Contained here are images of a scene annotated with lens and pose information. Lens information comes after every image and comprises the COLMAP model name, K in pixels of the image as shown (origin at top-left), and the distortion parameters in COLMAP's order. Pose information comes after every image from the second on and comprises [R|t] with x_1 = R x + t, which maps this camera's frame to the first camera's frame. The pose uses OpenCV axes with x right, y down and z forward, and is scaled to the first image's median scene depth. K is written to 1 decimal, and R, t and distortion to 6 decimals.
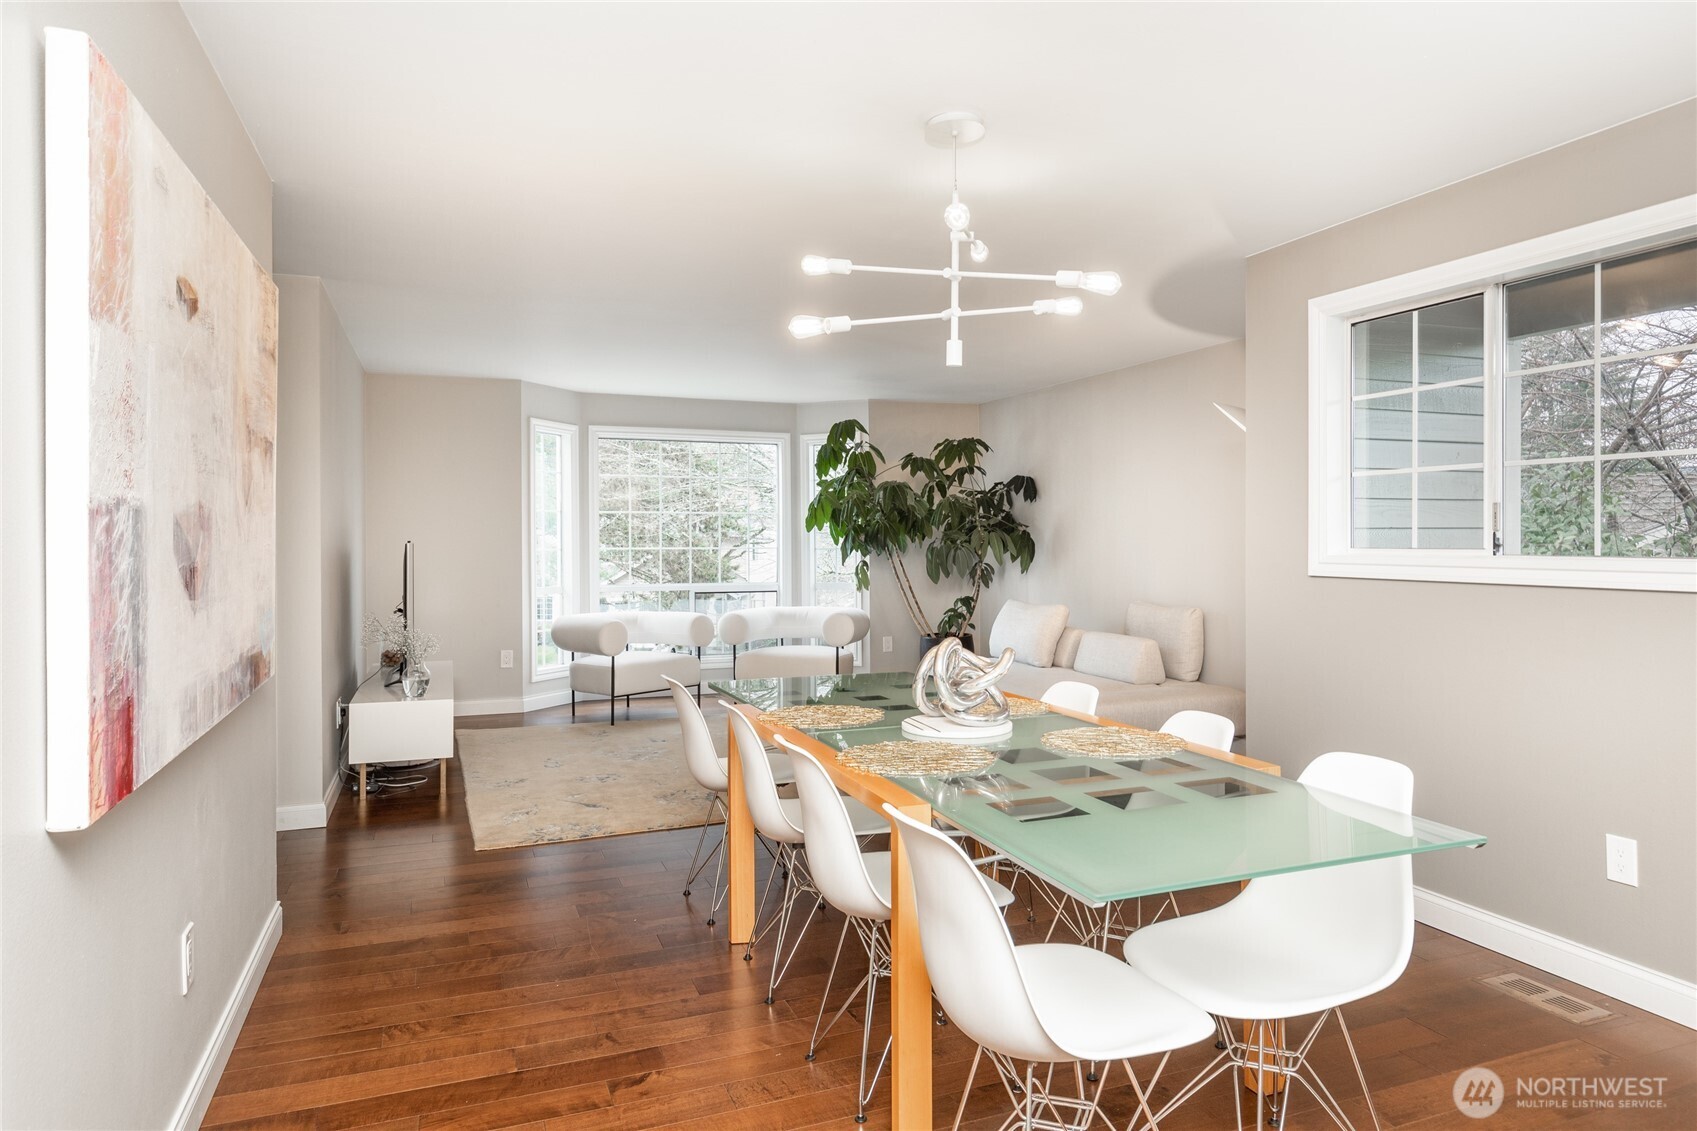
lens RADIAL K [[1046.2, 0, 863.2], [0, 1046.2, 547.9], [0, 0, 1]] dist [-0.007691, -0.001189]
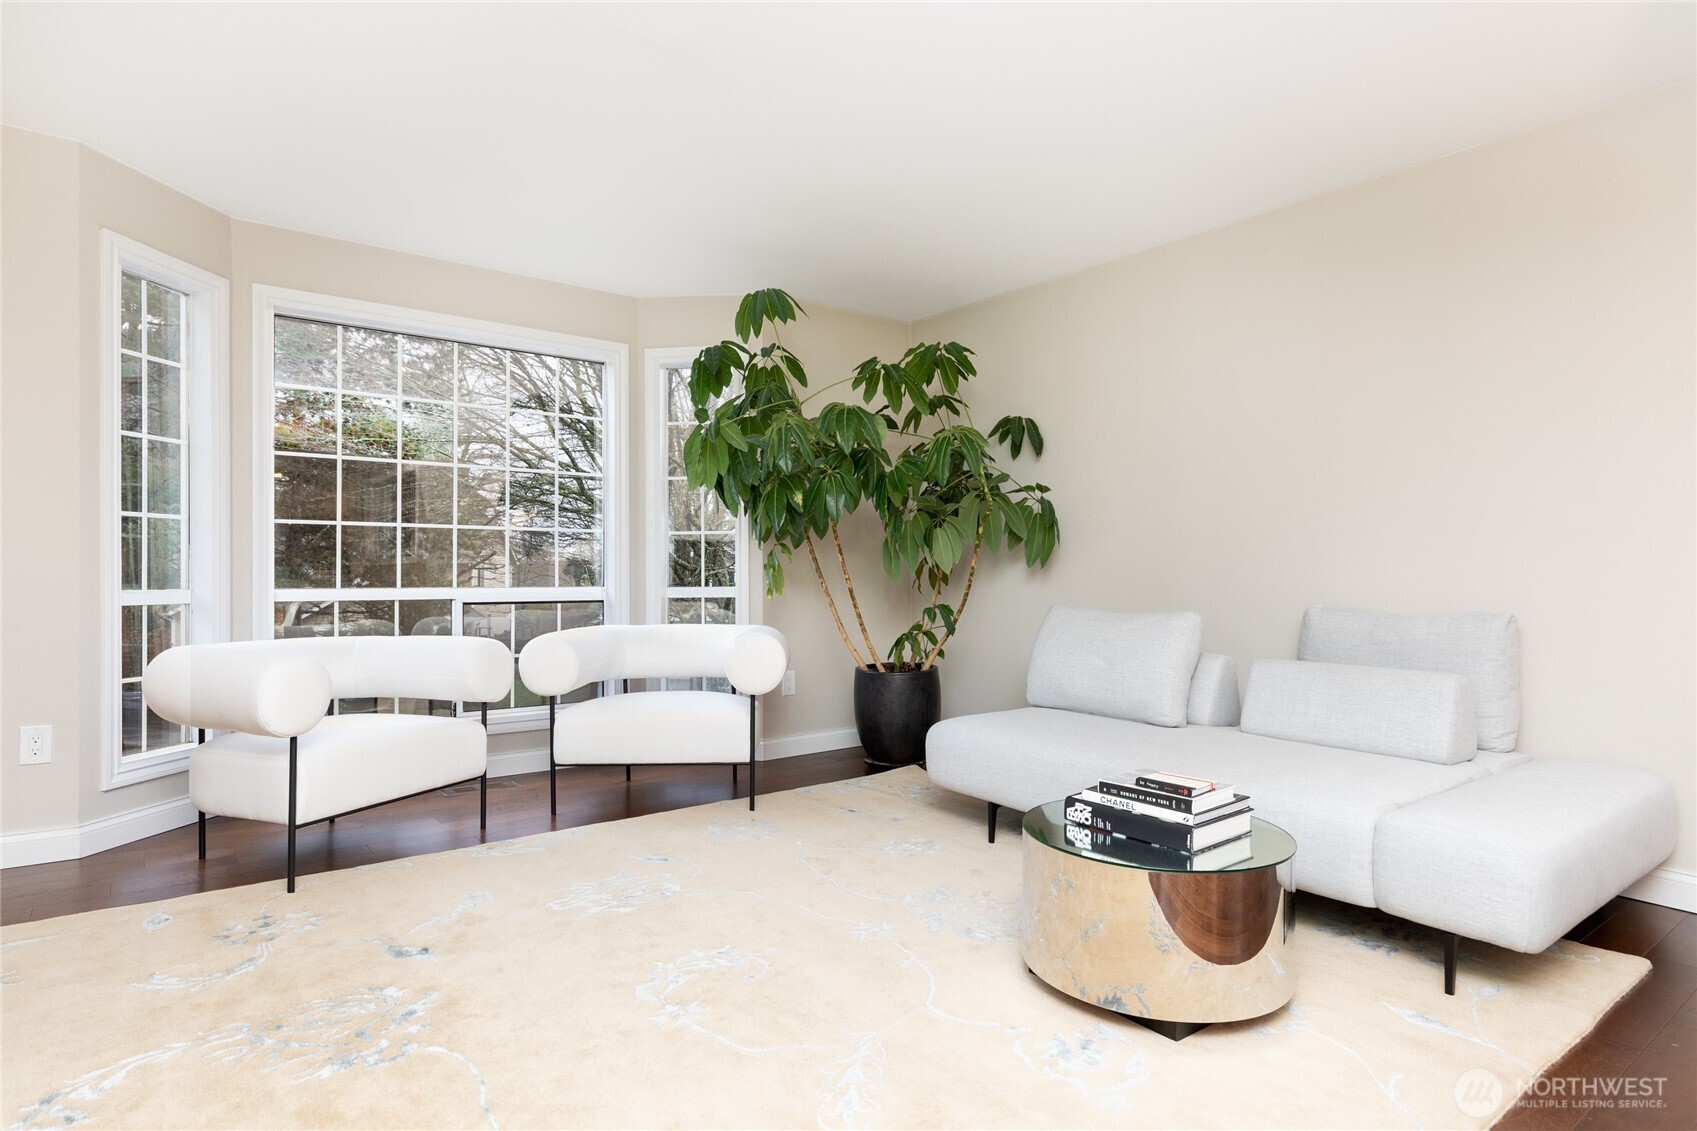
lens RADIAL K [[931.9, 0, 847.9], [0, 931.9, 571.9], [0, 0, 1]] dist [0.009963, -0.003717]
pose [[0.960777, 0.007418, 0.277223, -0.107528], [-0.003435, 0.999884, -0.014848, 0.035494], [-0.277301, 0.013313, 0.960691, 0.485088]]
